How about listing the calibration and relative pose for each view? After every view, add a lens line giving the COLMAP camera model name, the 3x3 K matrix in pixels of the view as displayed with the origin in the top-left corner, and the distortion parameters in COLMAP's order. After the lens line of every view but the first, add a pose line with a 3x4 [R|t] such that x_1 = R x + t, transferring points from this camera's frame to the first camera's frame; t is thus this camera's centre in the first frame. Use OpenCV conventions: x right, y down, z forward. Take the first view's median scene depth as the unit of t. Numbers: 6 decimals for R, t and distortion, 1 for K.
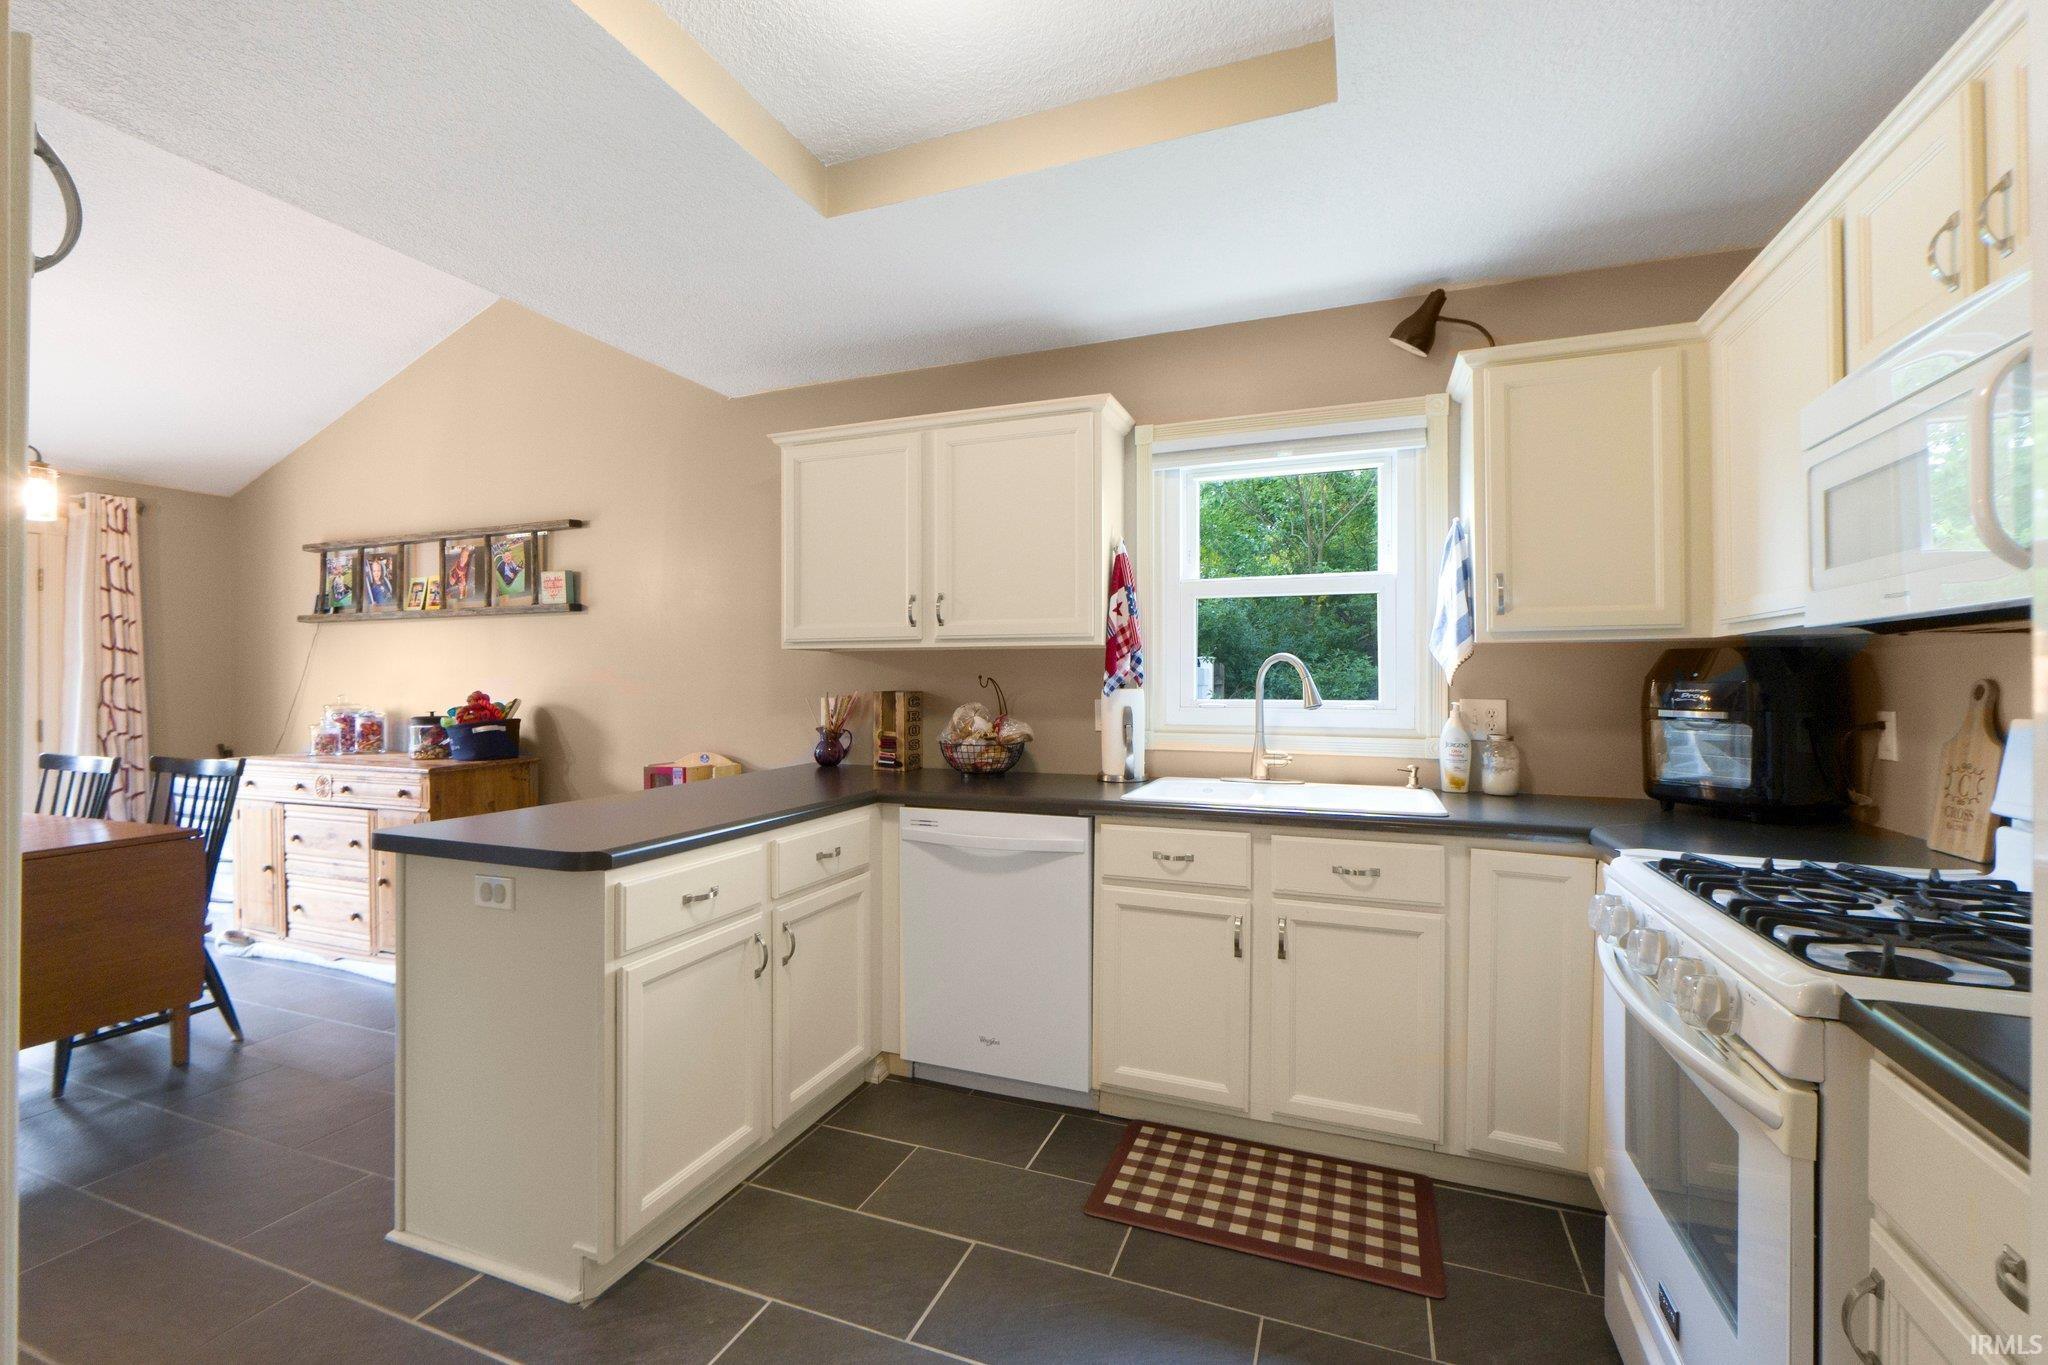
lens RADIAL K [[876.7, 0, 1023.0], [0, 876.7, 676.1], [0, 0, 1]] dist [0.001558, -0.001091]
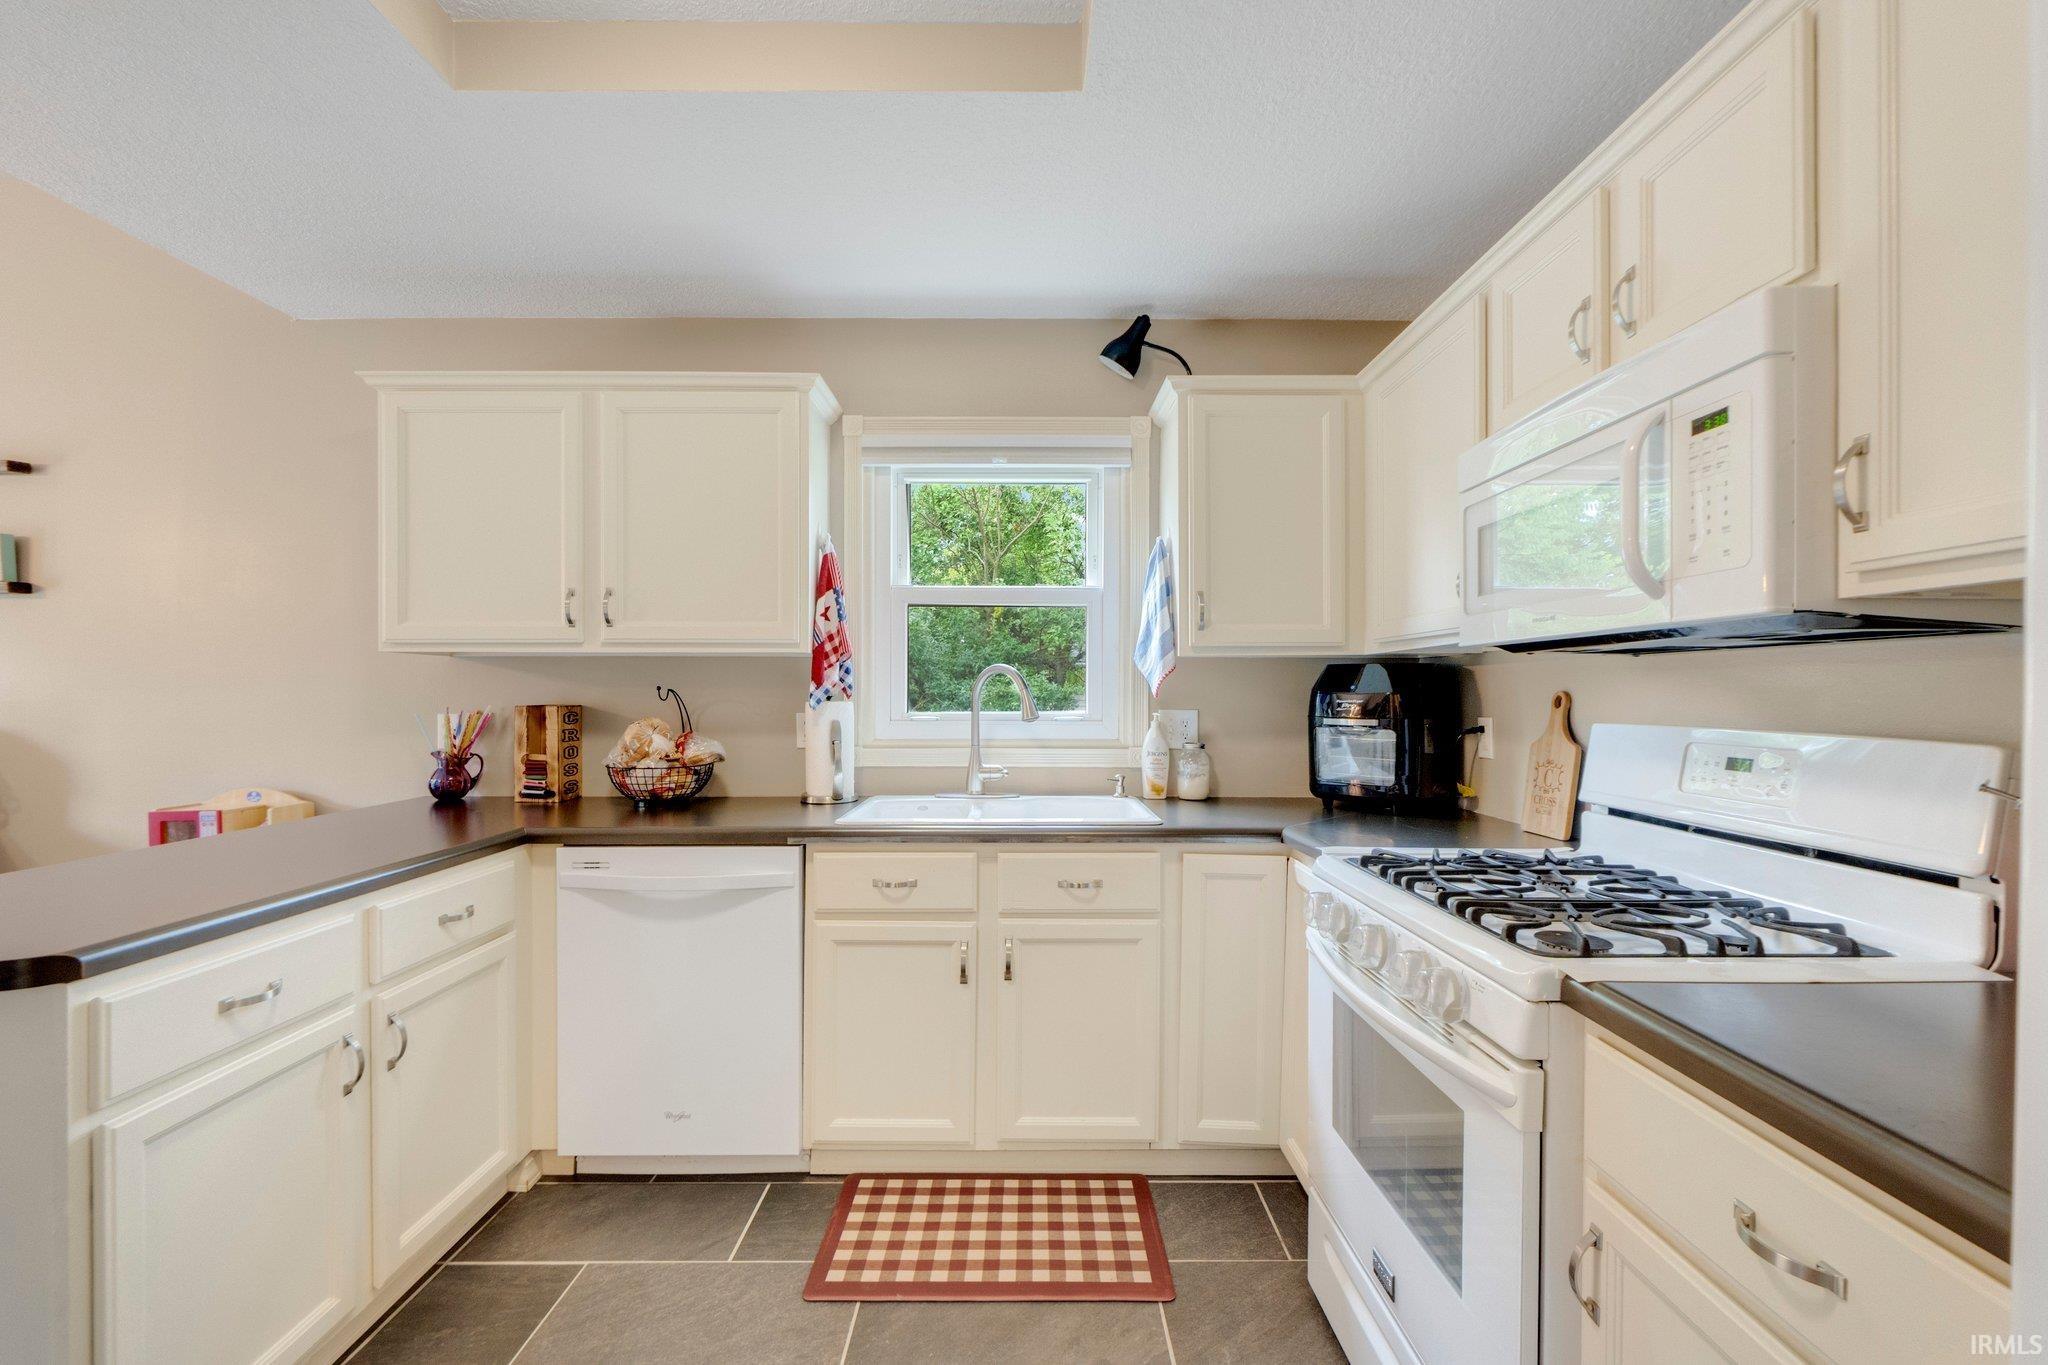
lens RADIAL K [[874.9, 0, 1033.0], [0, 874.9, 693.9], [0, 0, 1]] dist [-0.000573, -0.000428]
pose [[0.928044, -0.000972, 0.372469, -0.026837], [-0.001652, 0.999976, 0.006723, 0.000149], [-0.372467, -0.006855, 0.928020, 0.067850]]
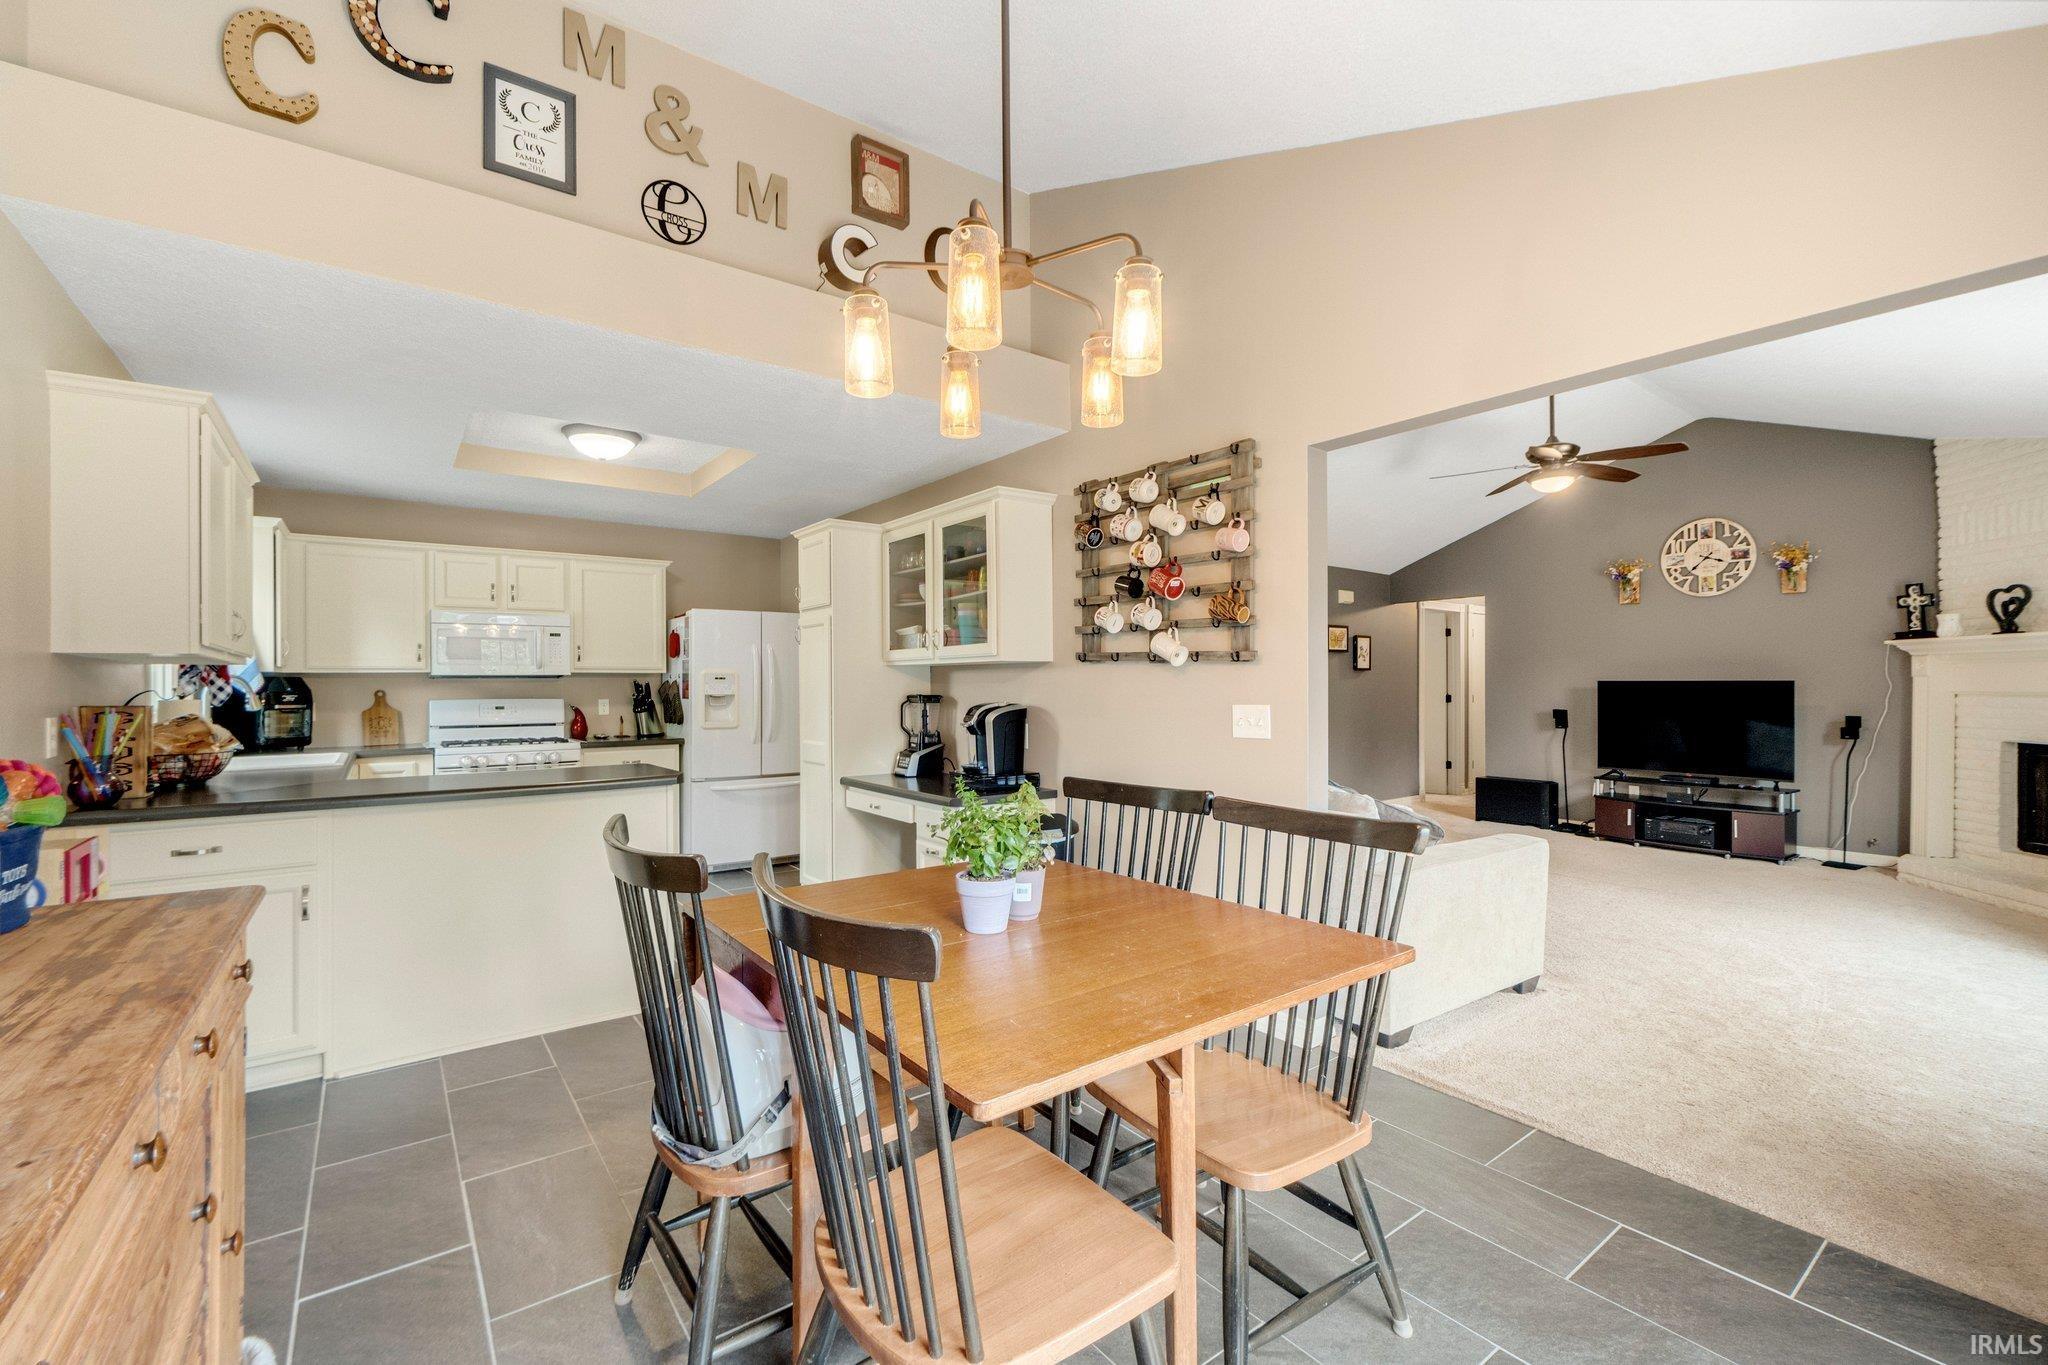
lens RADIAL K [[874.9, 0, 1026.3], [0, 874.9, 679.9], [0, 0, 1]] dist [-0.000573, -0.000428]
pose [[-0.851358, 0.010597, 0.524479, -1.380786], [0.006286, 0.999930, -0.010000, 0.006114], [-0.524548, -0.005217, -0.851365, 1.306119]]
